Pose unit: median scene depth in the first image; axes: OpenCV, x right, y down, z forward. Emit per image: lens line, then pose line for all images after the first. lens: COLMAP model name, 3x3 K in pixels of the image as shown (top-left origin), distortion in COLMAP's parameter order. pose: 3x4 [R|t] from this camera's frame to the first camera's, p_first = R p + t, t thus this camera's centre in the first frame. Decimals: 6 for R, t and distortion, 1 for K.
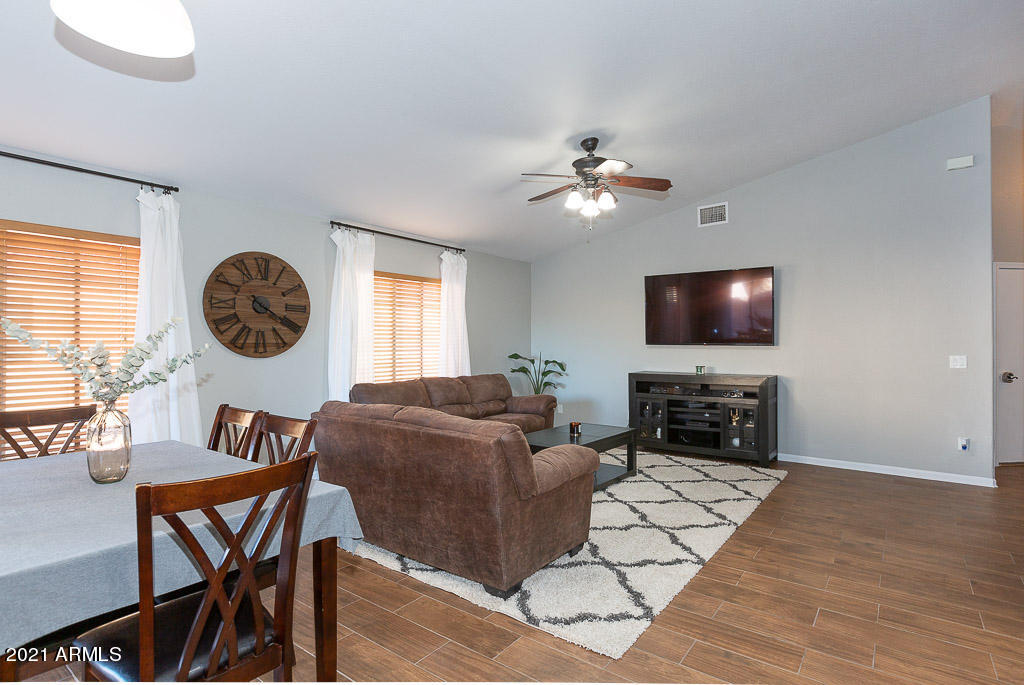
lens RADIAL K [[513.0, 0, 512.0], [0, 513.0, 342.5], [0, 0, 1]] dist [-0.004105, -0.000535]
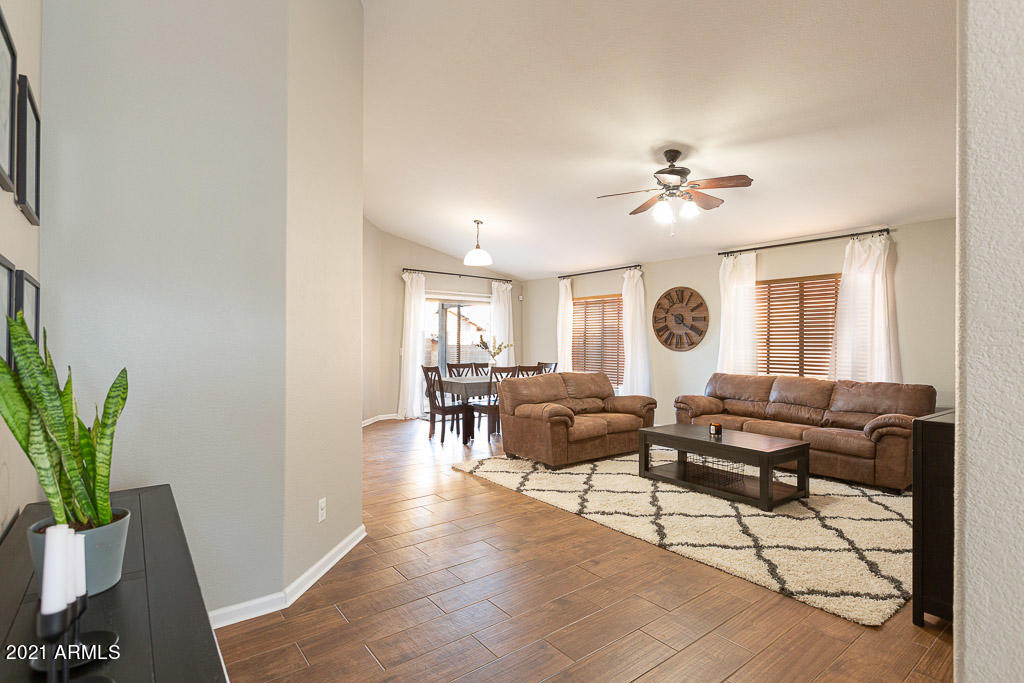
lens RADIAL K [[513.0, 0, 512.0], [0, 513.0, 341.5], [0, 0, 1]] dist [-0.004105, -0.000535]
pose [[-0.279256, -0.002605, -0.960213, 1.177209], [-0.001405, 0.999996, -0.002305, 0.002856], [0.960216, 0.000705, -0.279259, 0.910988]]
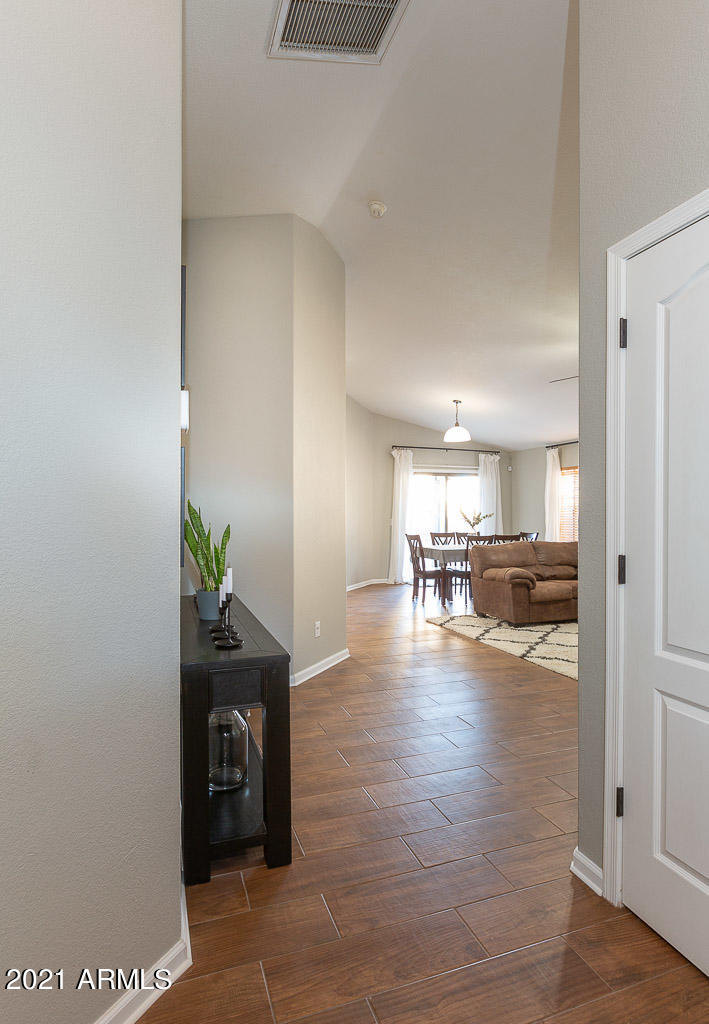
lens RADIAL K [[560.2, 0, 354.5], [0, 560.2, 512.0], [0, 0, 1]] dist [0.003961, 0.000204]
pose [[-0.556642, -0.001493, -0.830751, 1.423058], [0.003804, 0.999983, -0.004346, 0.005061], [0.830744, -0.005579, -0.556627, 1.117055]]
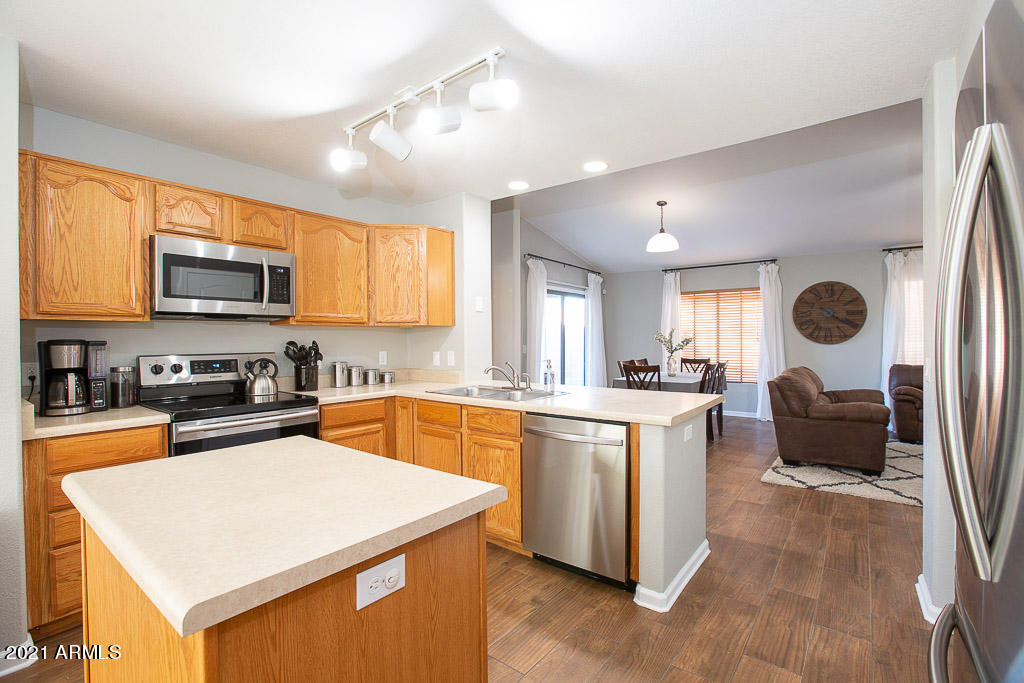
lens RADIAL K [[464.1, 0, 512.0], [0, 464.1, 341.5], [0, 0, 1]] dist [-0.055058, 0.015028]
pose [[-0.025162, 0.004666, -0.999673, 0.984196], [0.006554, 0.999968, 0.004502, 0.007204], [0.999662, -0.006439, -0.025192, 0.000150]]
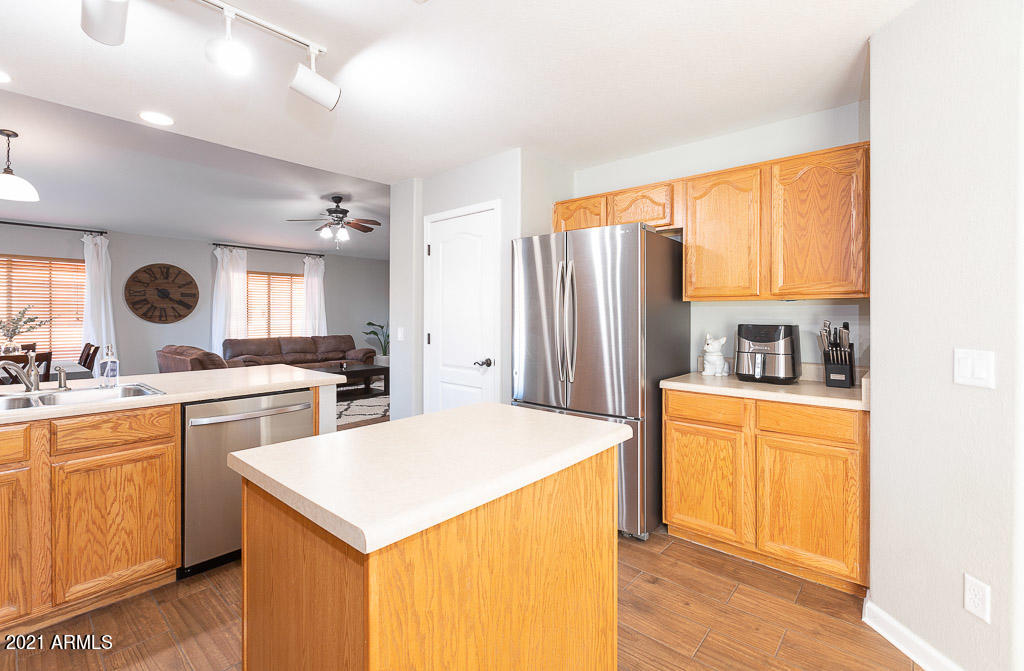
lens RADIAL K [[456.2, 0, 507.1], [0, 456.2, 314.3], [0, 0, 1]] dist [0.000215, -0.000176]
pose [[0.996936, -0.002598, -0.078180, 0.783663], [0.002343, 0.999992, -0.003361, 0.006074], [0.078188, 0.003167, 0.996934, -0.457058]]
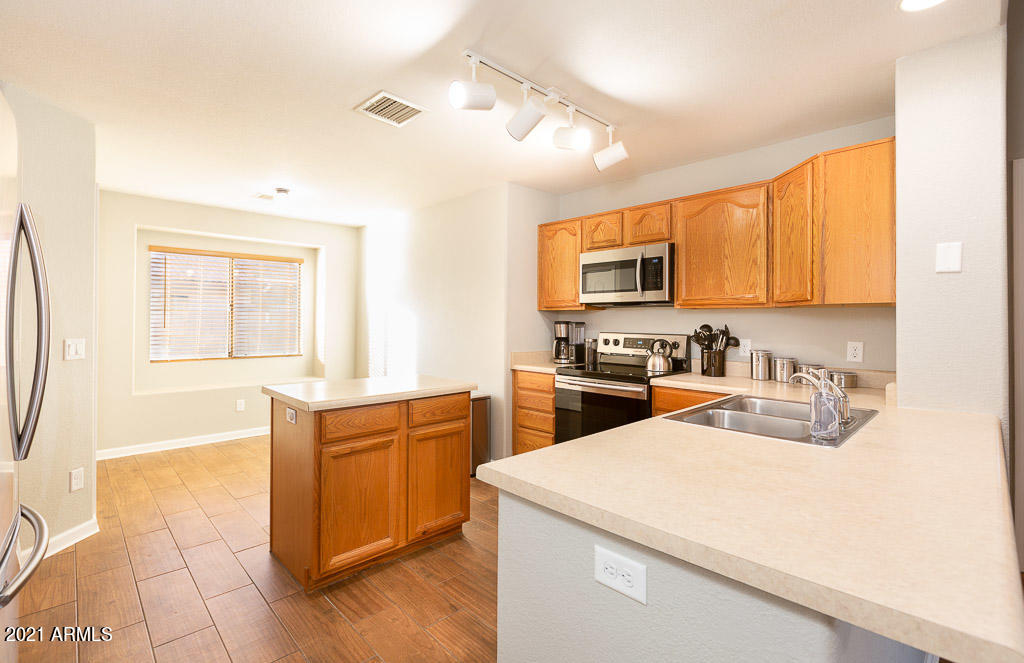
lens RADIAL K [[458.7, 0, 507.3], [0, 458.7, 317.6], [0, 0, 1]] dist [-0.000107, -0.000034]
pose [[-0.986097, -0.007308, 0.166008, 0.442814], [-0.008644, 0.999936, -0.007328, 0.004627], [-0.165944, -0.008661, -0.986097, 0.419792]]
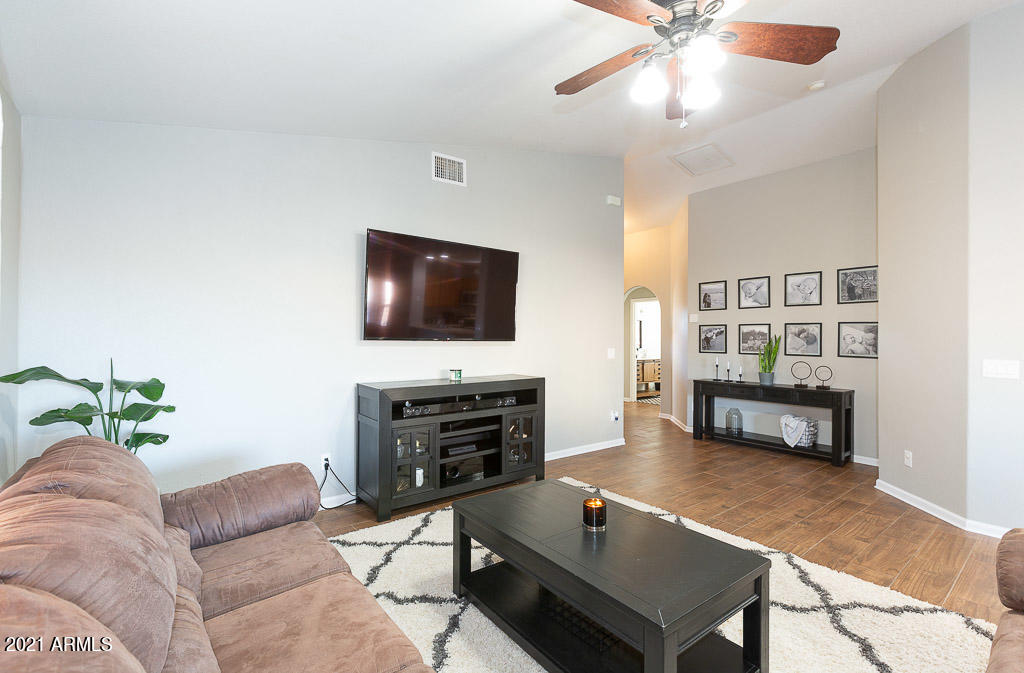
lens RADIAL K [[457.3, 0, 516.6], [0, 457.3, 349.5], [0, 0, 1]] dist [-0.003620, -0.000464]
pose [[0.255269, -0.026649, 0.966503, -0.325978], [-0.006121, 0.999556, 0.029177, -0.005604], [-0.966851, -0.013364, 0.254992, 0.979644]]
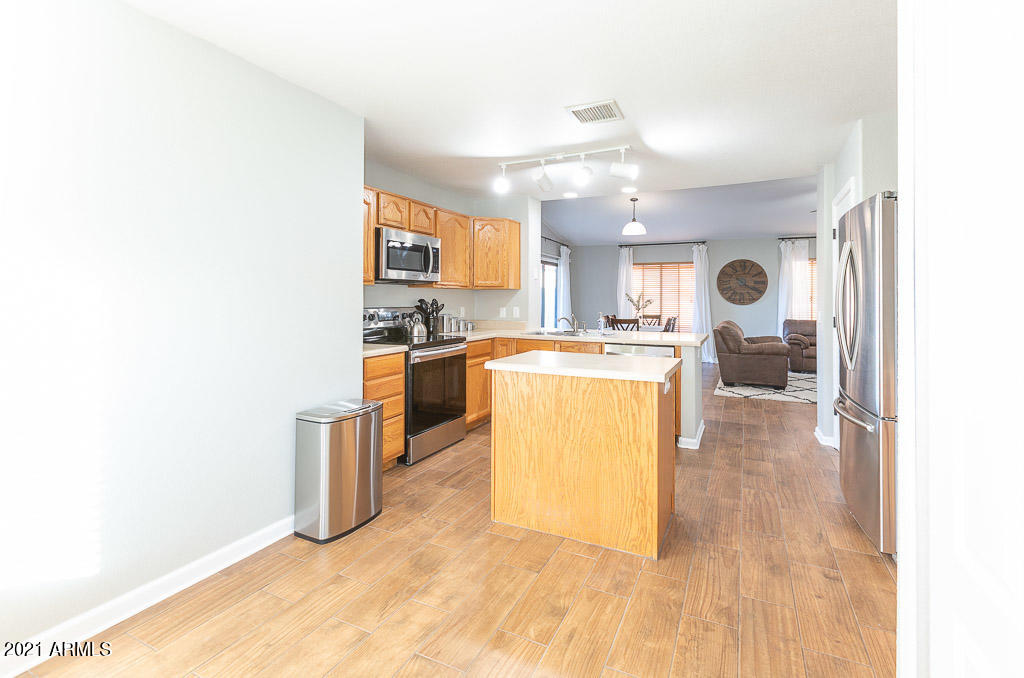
lens RADIAL K [[463.1, 0, 514.8], [0, 463.1, 293.7], [0, 0, 1]] dist [-0.021510, -0.000040]
pose [[0.176160, -0.010876, -0.984301, 1.318246], [-0.003986, 0.999923, -0.011762, 0.007404], [0.984353, 0.005996, 0.176103, -0.354975]]
